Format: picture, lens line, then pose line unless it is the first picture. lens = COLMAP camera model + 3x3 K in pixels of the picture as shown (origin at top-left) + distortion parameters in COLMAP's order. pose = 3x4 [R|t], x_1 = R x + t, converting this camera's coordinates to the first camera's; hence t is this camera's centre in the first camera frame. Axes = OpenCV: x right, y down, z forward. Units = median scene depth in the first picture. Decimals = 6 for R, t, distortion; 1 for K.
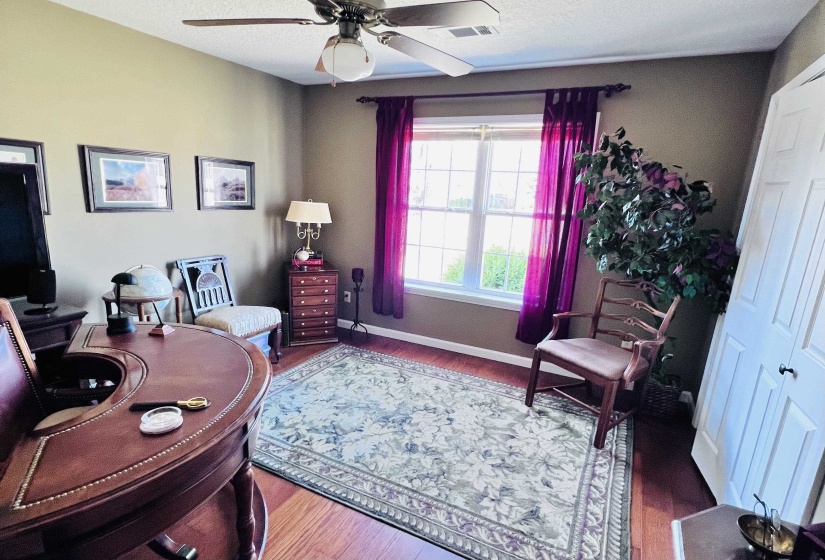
lens RADIAL K [[438.0, 0, 412.5], [0, 438.0, 280.0], [0, 0, 1]] dist [0.000560, 0.000015]
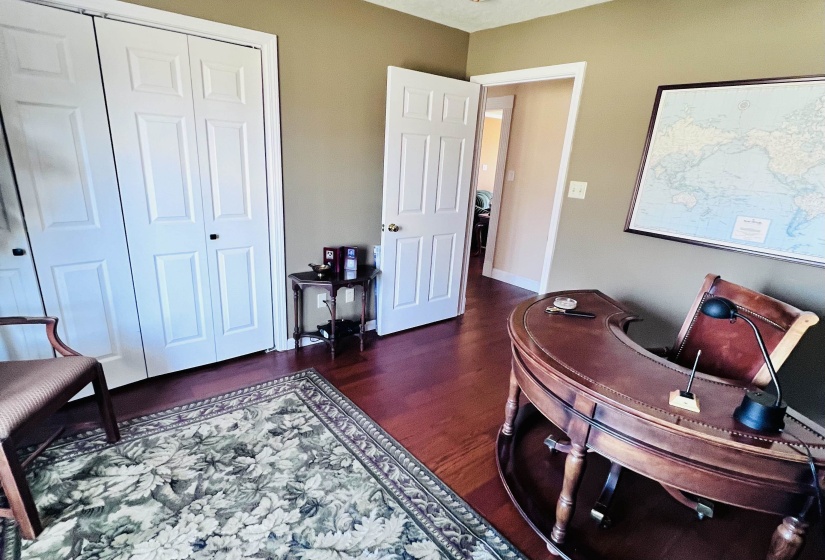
lens RADIAL K [[438.0, 0, 412.5], [0, 438.0, 280.0], [0, 0, 1]] dist [0.000560, 0.000015]
pose [[-0.903626, -0.207712, 0.374586, -0.383388], [-0.011580, 0.886072, 0.463403, -0.320850], [-0.428165, 0.414406, -0.803083, 1.494780]]
